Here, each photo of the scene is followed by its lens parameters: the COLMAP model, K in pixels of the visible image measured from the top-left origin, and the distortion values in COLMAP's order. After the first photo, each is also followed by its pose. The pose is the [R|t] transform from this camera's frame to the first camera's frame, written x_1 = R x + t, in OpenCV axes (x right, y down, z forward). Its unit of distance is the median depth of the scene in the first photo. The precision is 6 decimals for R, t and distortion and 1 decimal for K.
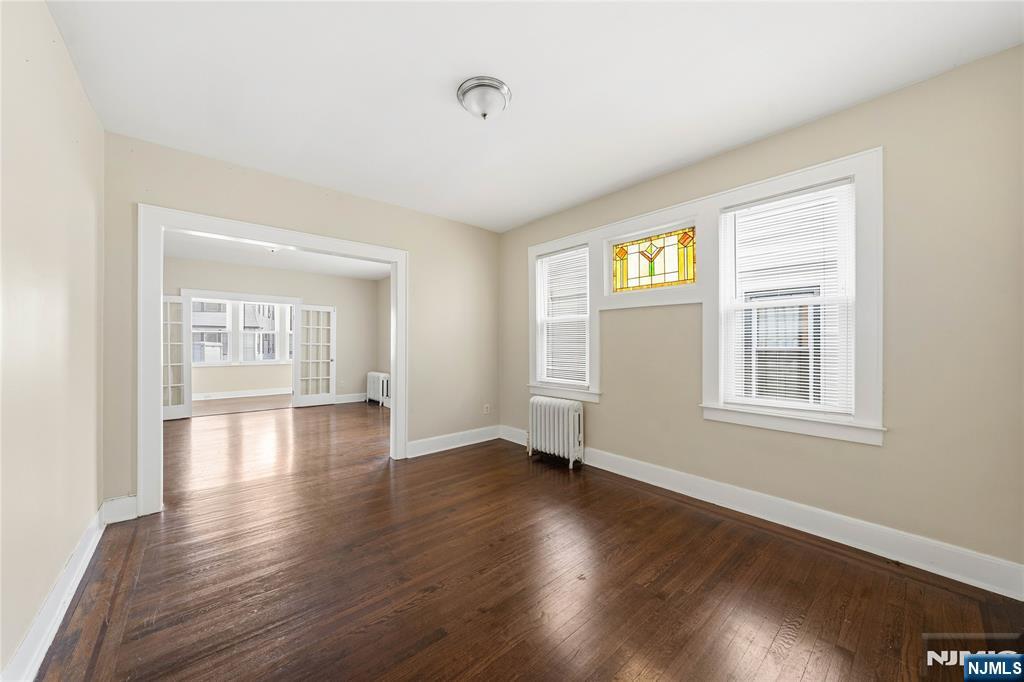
lens RADIAL K [[361.3, 0, 512.0], [0, 361.3, 341.0], [0, 0, 1]] dist [-0.000557, -0.000015]
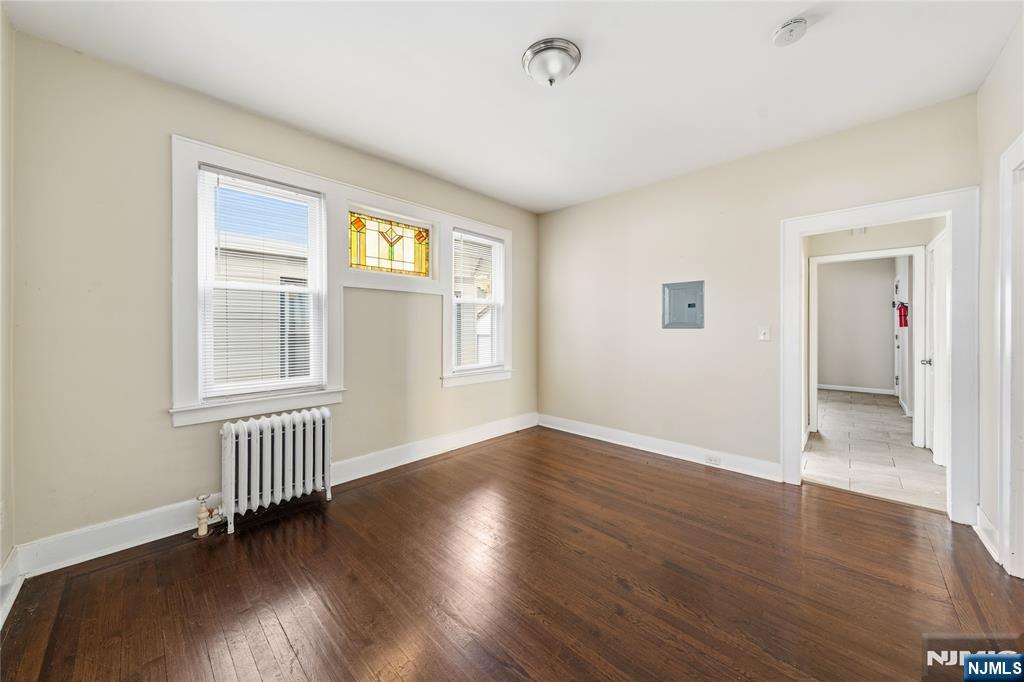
lens RADIAL K [[361.2, 0, 511.2], [0, 361.2, 325.6], [0, 0, 1]] dist [0.028250, -0.000018]
pose [[-0.087950, 0.004768, 0.996113, -0.634872], [-0.007877, 0.999954, -0.005482, 0.003460], [-0.996094, -0.008329, -0.087909, 0.745545]]
